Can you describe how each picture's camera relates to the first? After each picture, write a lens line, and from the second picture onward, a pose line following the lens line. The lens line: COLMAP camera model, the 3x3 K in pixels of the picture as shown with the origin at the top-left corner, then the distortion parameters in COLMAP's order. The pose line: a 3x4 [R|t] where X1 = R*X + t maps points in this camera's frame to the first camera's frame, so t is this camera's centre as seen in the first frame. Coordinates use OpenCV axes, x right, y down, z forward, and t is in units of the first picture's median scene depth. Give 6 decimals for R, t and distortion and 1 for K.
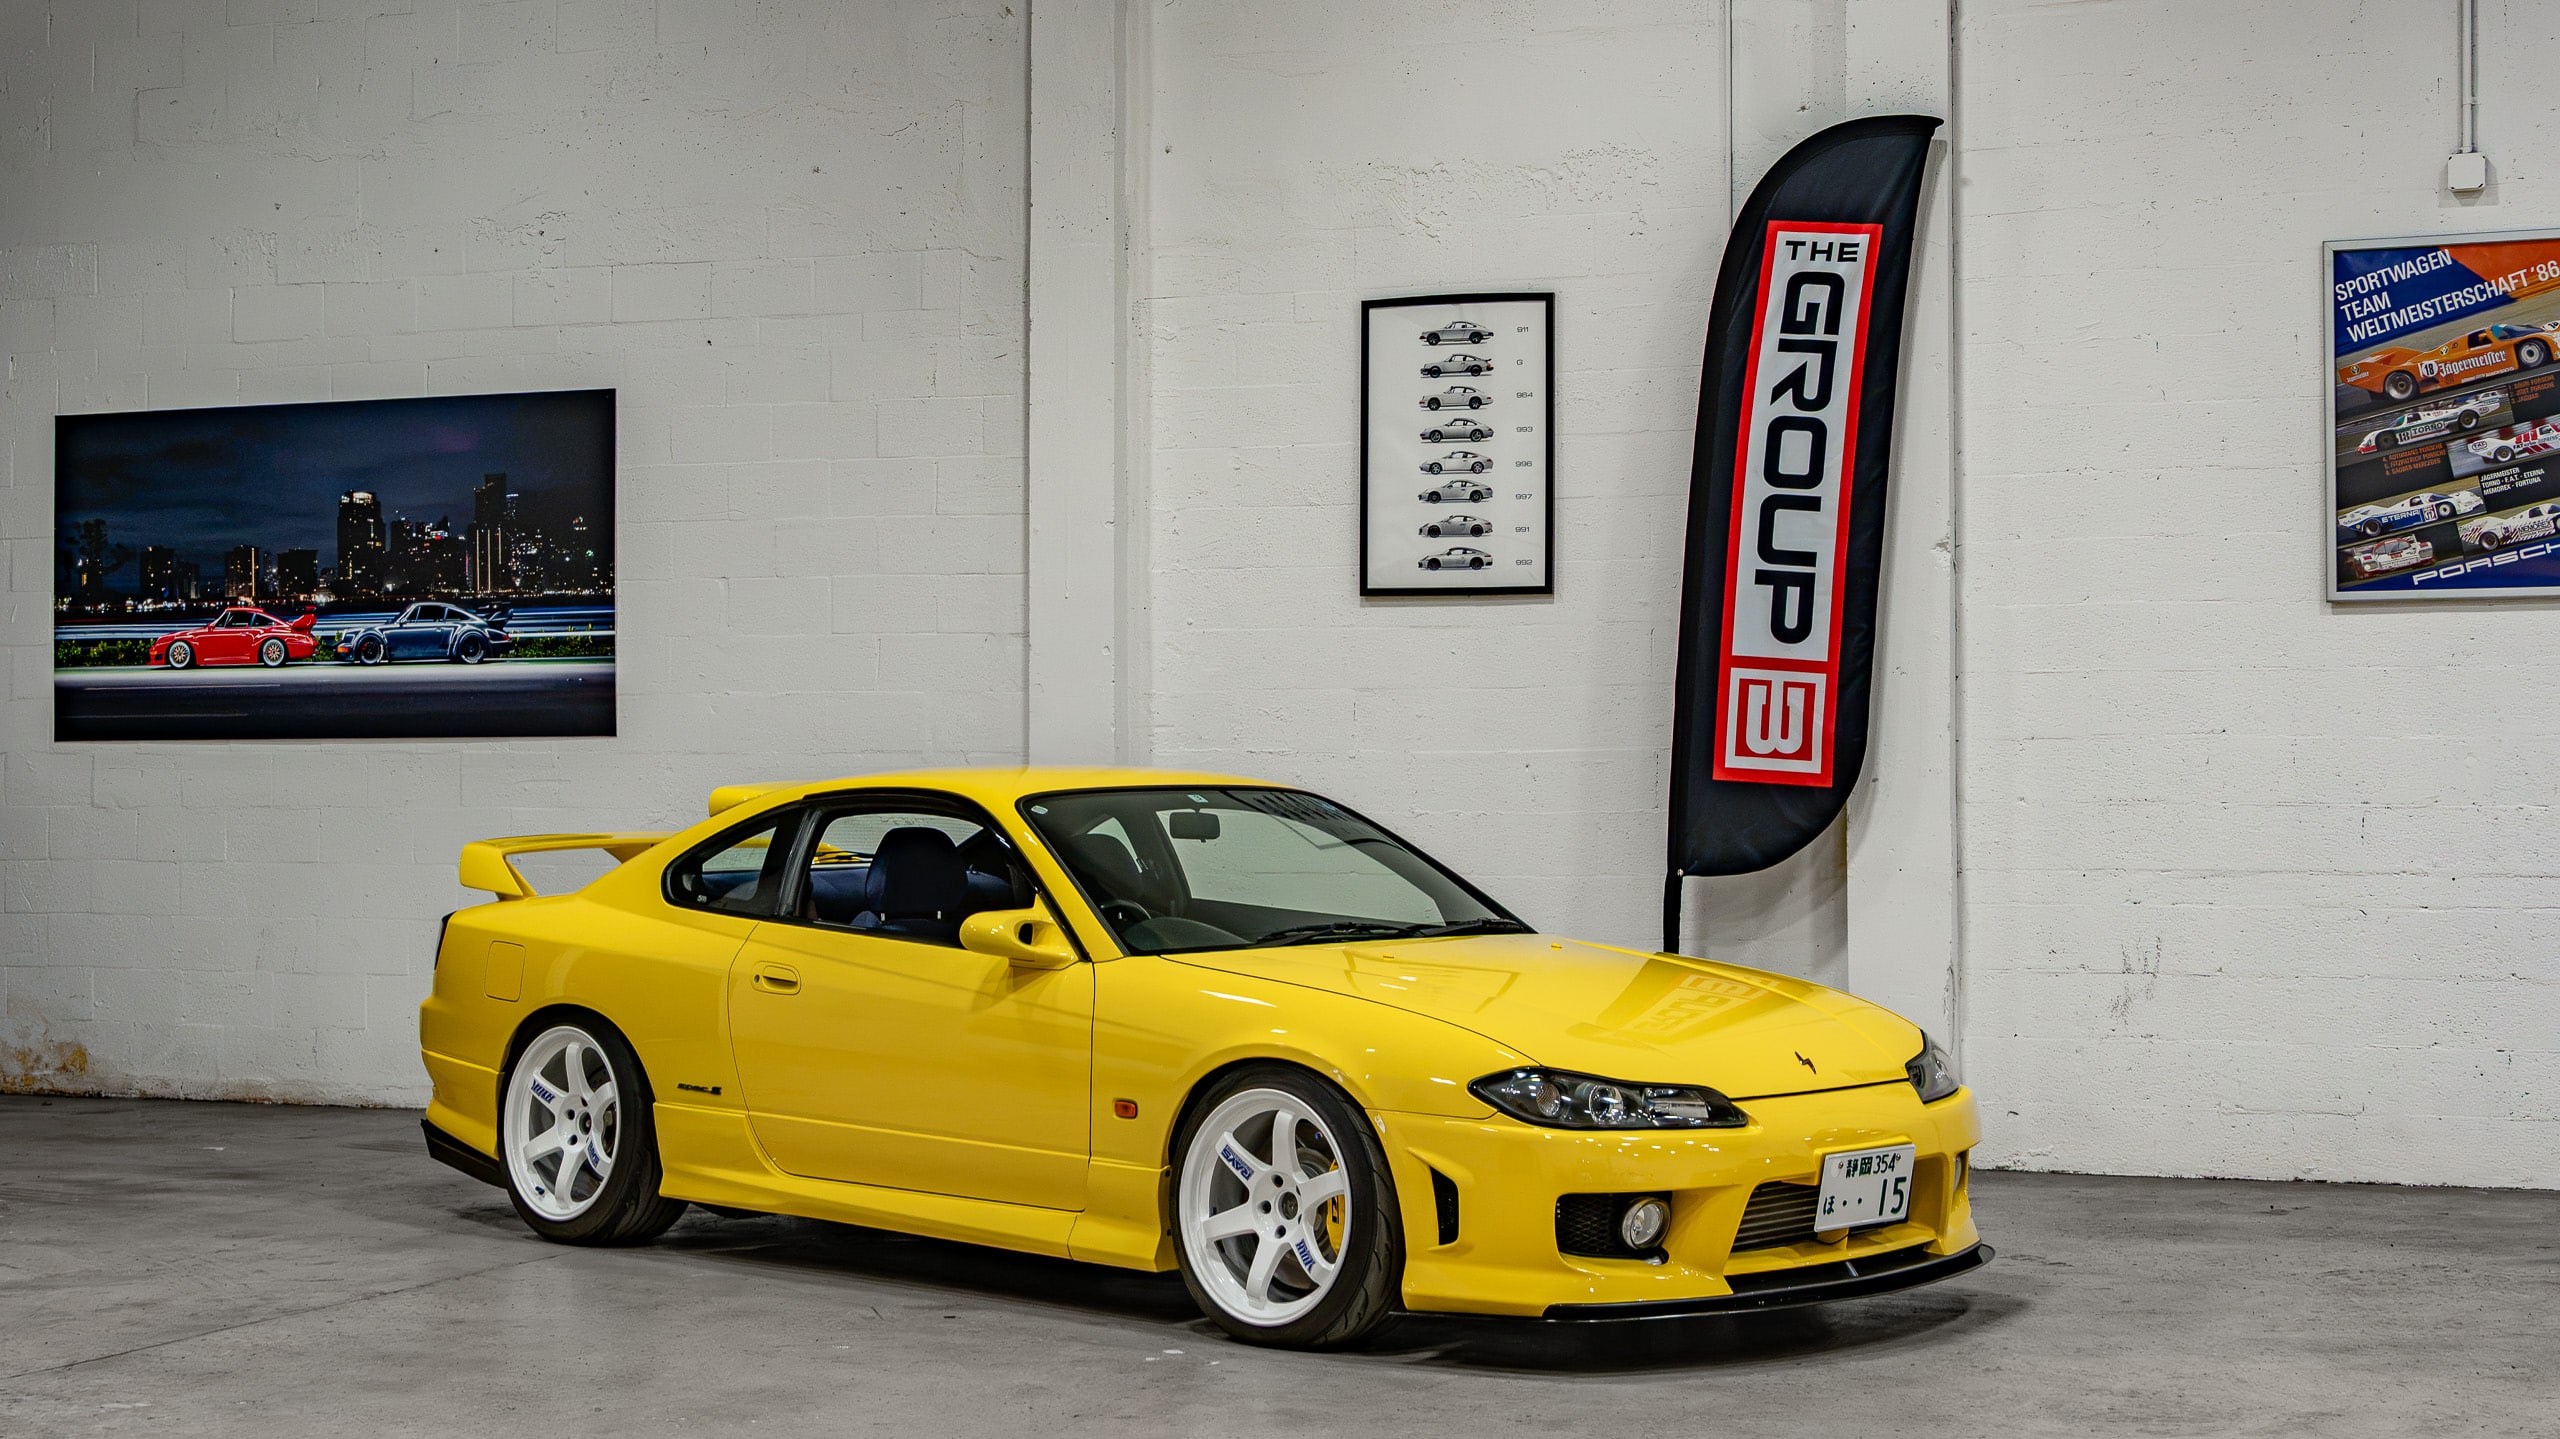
lens RADIAL K [[3815.5, 0, 1180.8], [0, 3815.5, 704.1], [0, 0, 1]] dist [-0.015938, -0.020999]
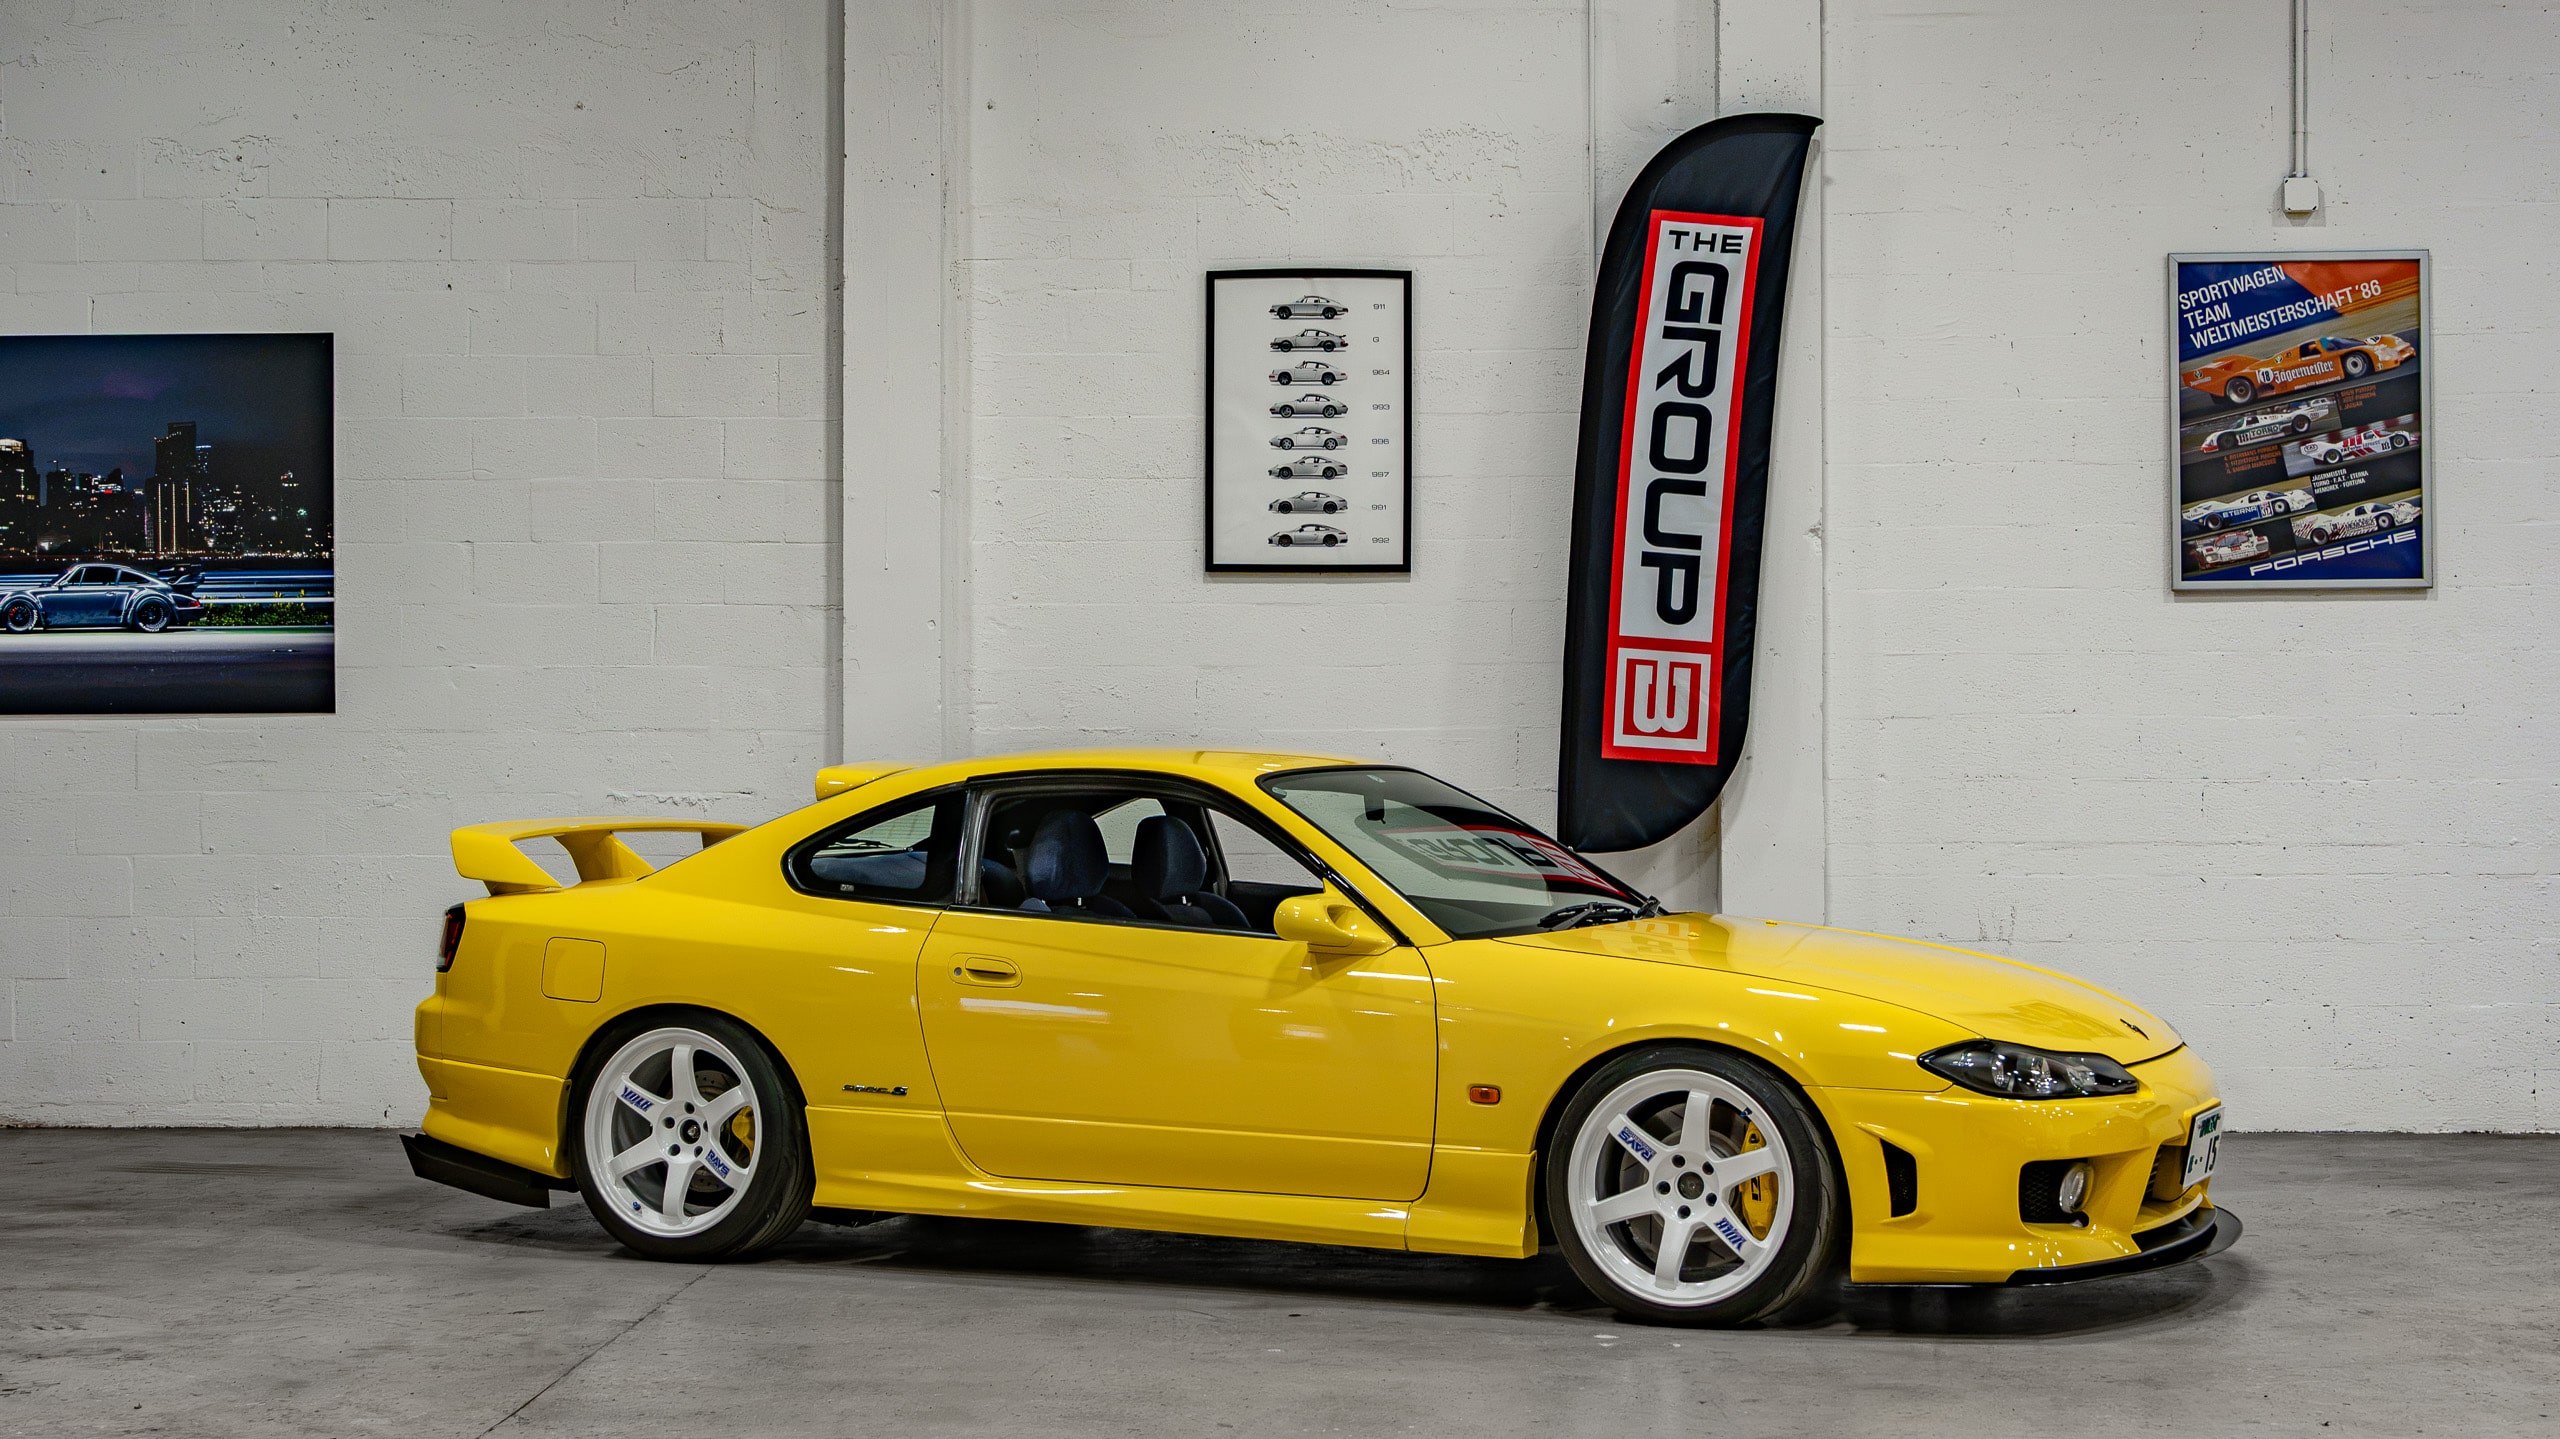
lens RADIAL K [[3893.8, 0, 1185.9], [0, 3893.8, 710.5], [0, 0, 1]] dist [-0.001743, -0.077650]
pose [[0.942382, 0.002084, 0.334531, -0.313390], [-0.004693, 0.999965, 0.006993, 0.000421], [-0.334505, -0.008160, 0.942359, 0.060669]]
